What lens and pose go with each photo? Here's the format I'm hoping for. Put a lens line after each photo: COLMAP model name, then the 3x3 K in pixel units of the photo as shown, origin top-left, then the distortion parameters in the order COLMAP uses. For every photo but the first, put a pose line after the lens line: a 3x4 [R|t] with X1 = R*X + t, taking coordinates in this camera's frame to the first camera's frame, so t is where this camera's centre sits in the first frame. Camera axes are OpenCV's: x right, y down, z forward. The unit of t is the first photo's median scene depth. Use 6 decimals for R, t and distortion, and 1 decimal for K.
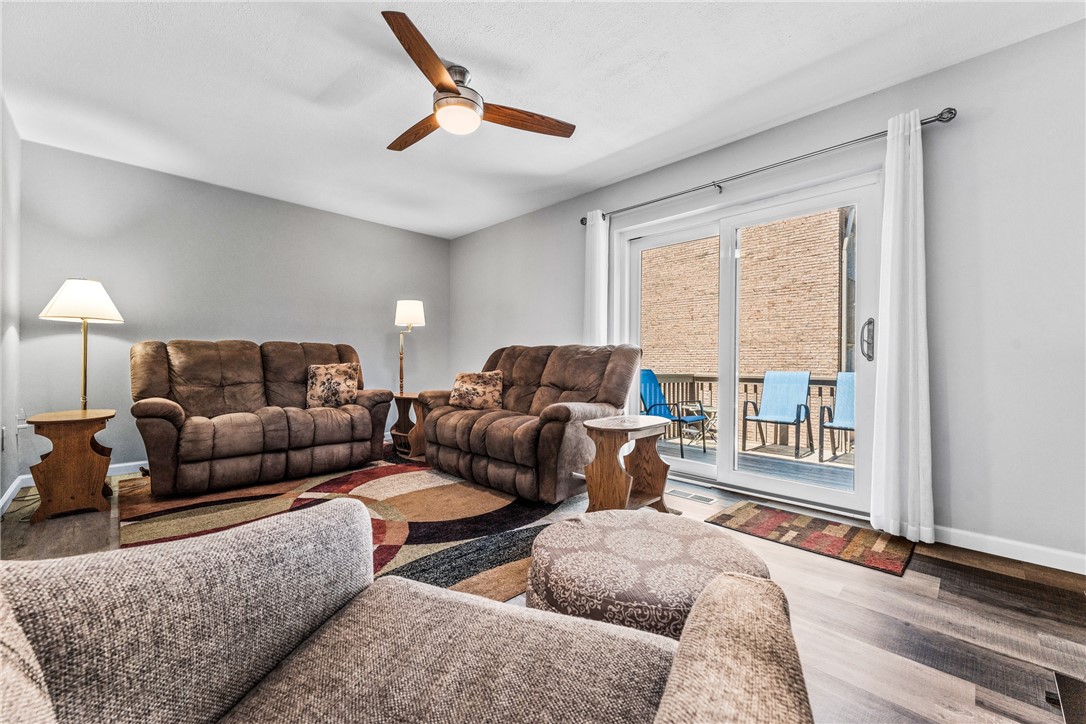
lens RADIAL K [[433.5, 0, 543.0], [0, 433.5, 362.0], [0, 0, 1]] dist [0.000029, -0.000037]
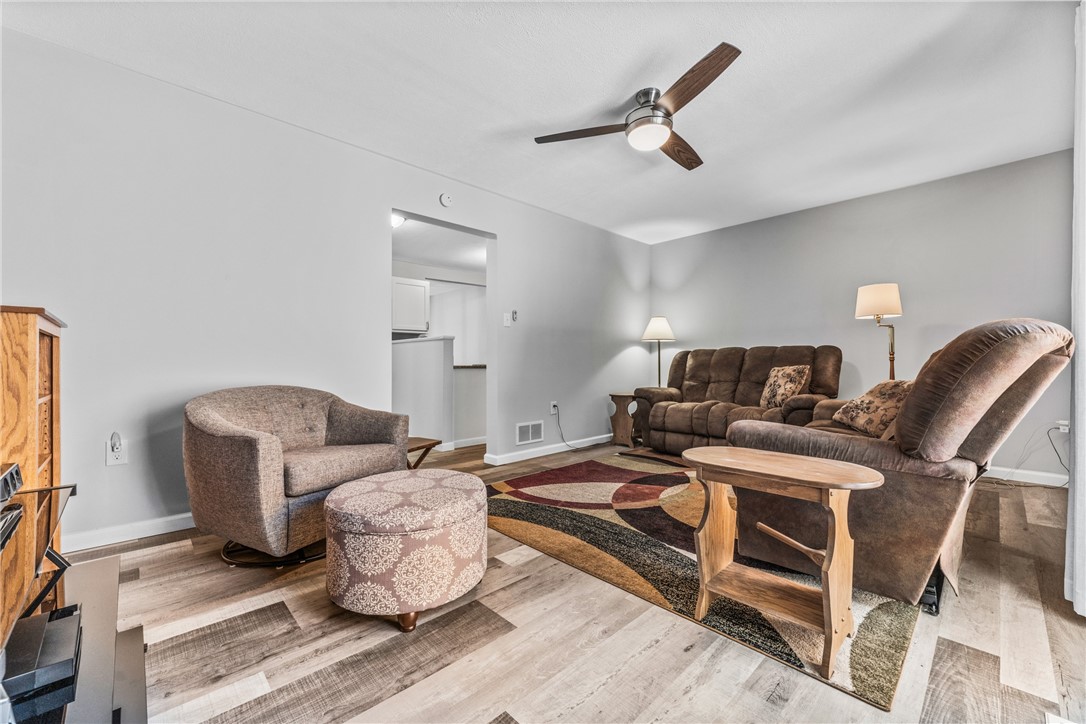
lens RADIAL K [[435.9, 0, 543.0], [0, 435.9, 362.0], [0, 0, 1]] dist [0.000780, 0.000073]
pose [[-0.019126, -0.007945, -0.999786, 0.835352], [-0.002795, 0.999965, -0.007893, 0.005681], [0.999813, 0.002644, -0.019147, 0.722729]]
